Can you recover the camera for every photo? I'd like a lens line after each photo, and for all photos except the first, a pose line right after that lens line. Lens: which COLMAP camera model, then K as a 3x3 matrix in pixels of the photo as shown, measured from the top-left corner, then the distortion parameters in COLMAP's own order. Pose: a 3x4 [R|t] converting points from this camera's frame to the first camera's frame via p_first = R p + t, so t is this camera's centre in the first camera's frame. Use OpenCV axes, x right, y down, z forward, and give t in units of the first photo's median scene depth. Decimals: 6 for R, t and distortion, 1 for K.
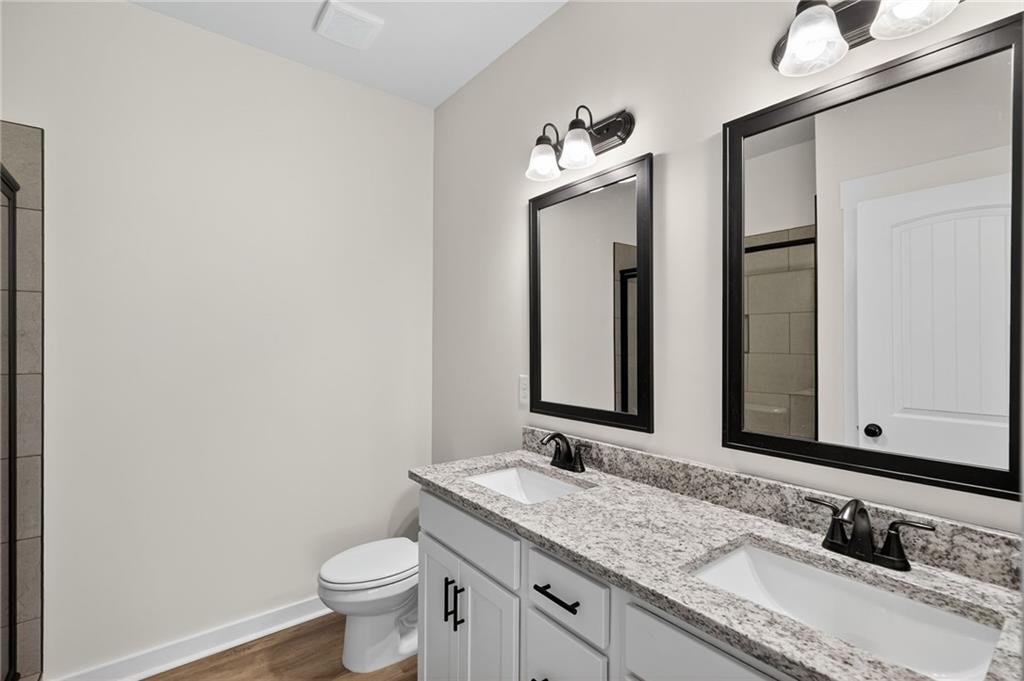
lens RADIAL K [[479.0, 0, 513.0], [0, 479.0, 342.7], [0, 0, 1]] dist [0.000923, -0.001316]
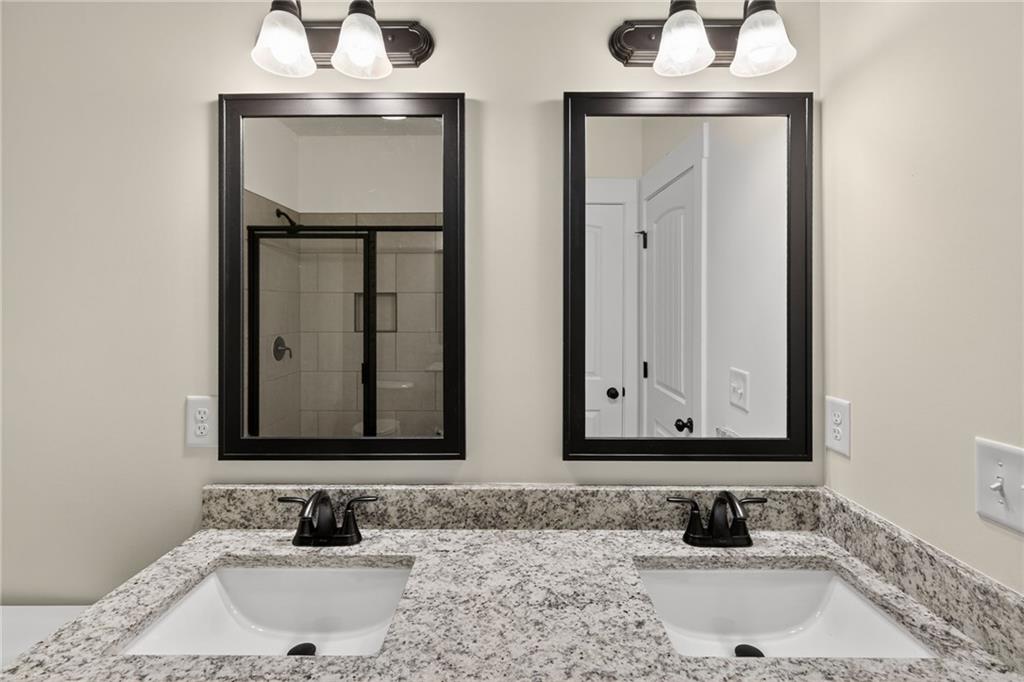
lens RADIAL K [[479.0, 0, 511.7], [0, 479.0, 302.1], [0, 0, 1]] dist [0.000923, -0.001316]
pose [[0.607058, 0.012608, 0.794558, -0.315312], [-0.002578, 0.999900, -0.013896, -0.057728], [-0.794654, 0.006387, 0.607029, 0.545557]]
